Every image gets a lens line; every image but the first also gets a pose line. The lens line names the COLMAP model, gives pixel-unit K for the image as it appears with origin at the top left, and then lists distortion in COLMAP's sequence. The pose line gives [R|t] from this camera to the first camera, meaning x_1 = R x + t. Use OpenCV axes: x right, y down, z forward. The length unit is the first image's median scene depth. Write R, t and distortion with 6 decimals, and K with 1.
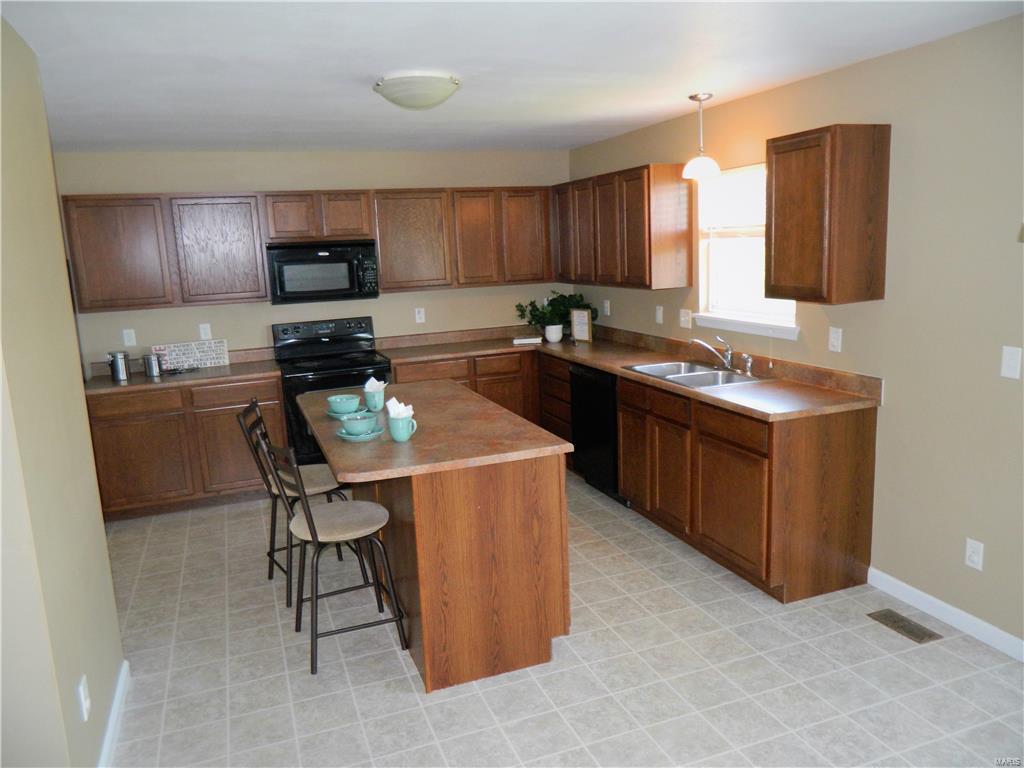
lens RADIAL K [[753.4, 0, 513.7], [0, 753.4, 380.8], [0, 0, 1]] dist [-0.006768, 0.002109]
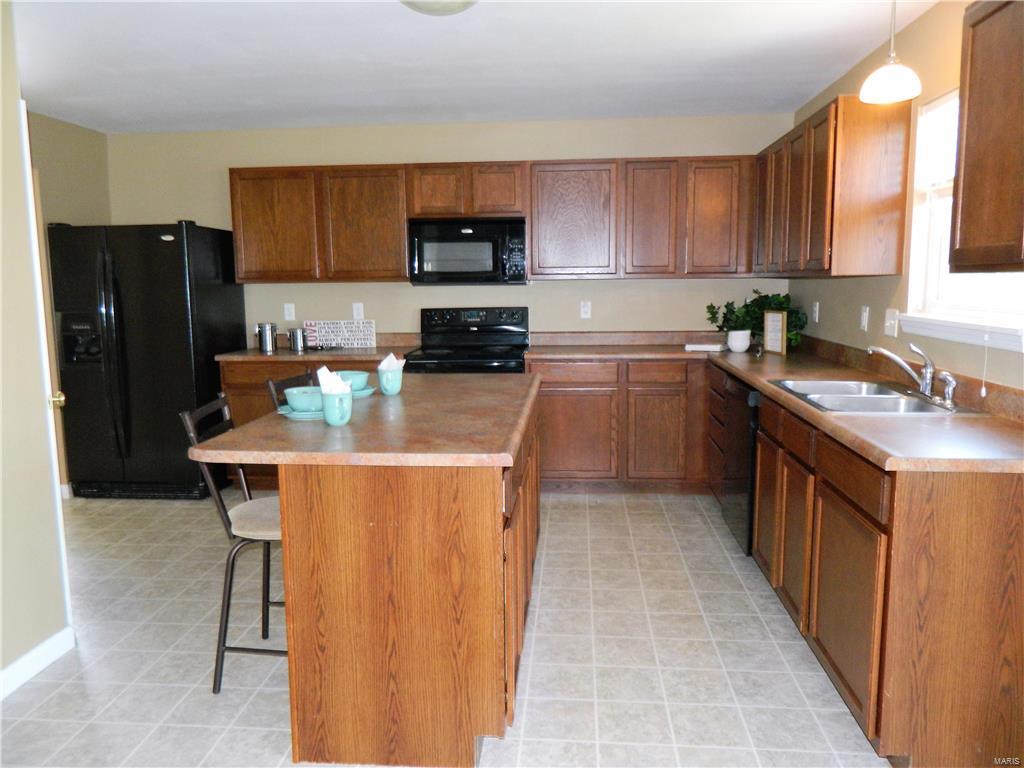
lens RADIAL K [[753.4, 0, 513.7], [0, 753.4, 380.8], [0, 0, 1]] dist [-0.006768, 0.002109]
pose [[0.902011, 0.091813, -0.421837, 0.201254], [-0.106960, 0.994187, -0.012326, 0.015031], [0.418254, 0.056238, 0.906588, 0.222421]]
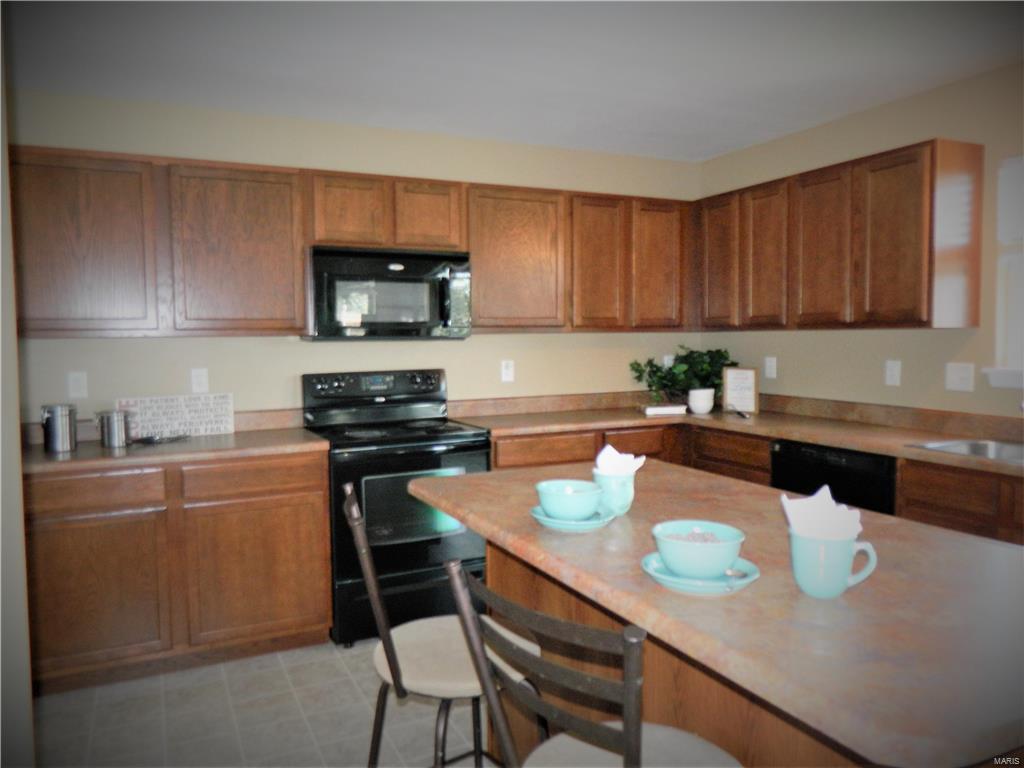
lens RADIAL K [[767.7, 0, 511.3], [0, 767.7, 380.1], [0, 0, 1]] dist [0.010032, 0.005260]
pose [[0.994770, 0.029079, 0.097917, -0.222717], [-0.016644, 0.991955, -0.125496, 0.012769], [-0.100778, 0.123210, 0.987250, 0.346562]]
